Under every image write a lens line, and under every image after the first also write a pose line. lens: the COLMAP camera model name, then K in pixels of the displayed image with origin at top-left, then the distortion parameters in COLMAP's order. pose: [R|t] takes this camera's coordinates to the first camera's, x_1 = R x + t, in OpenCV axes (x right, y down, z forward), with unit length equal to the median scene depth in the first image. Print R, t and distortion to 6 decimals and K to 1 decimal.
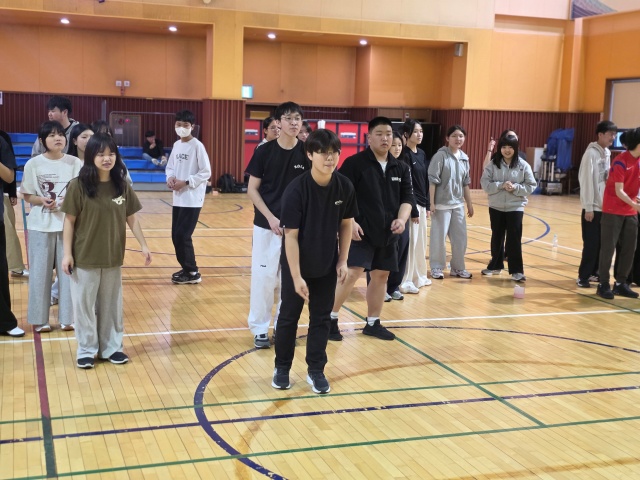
lens RADIAL K [[854.1, 0, 314.1], [0, 854.1, 228.3], [0, 0, 1]] dist [0.071661, 0.000000]
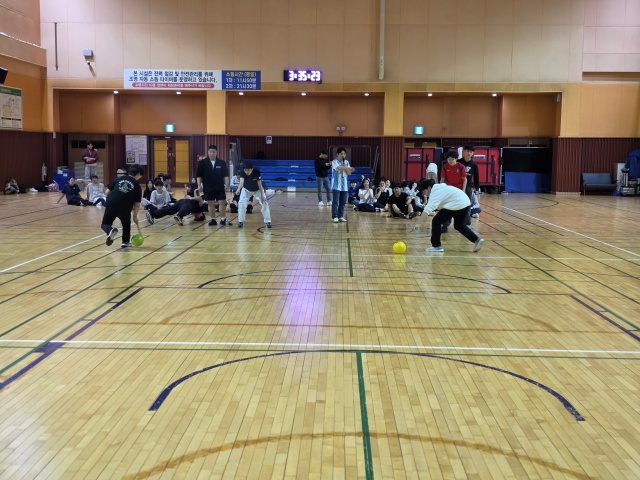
lens RADIAL K [[854.1, 0, 305.4], [0, 854.1, 227.1], [0, 0, 1]] dist [0.071661, 0.000000]
pose [[0.930803, 0.010337, -0.365374, 0.312052], [-0.024021, 0.999169, -0.032927, 0.073540], [0.364730, 0.039425, 0.930278, -0.525078]]
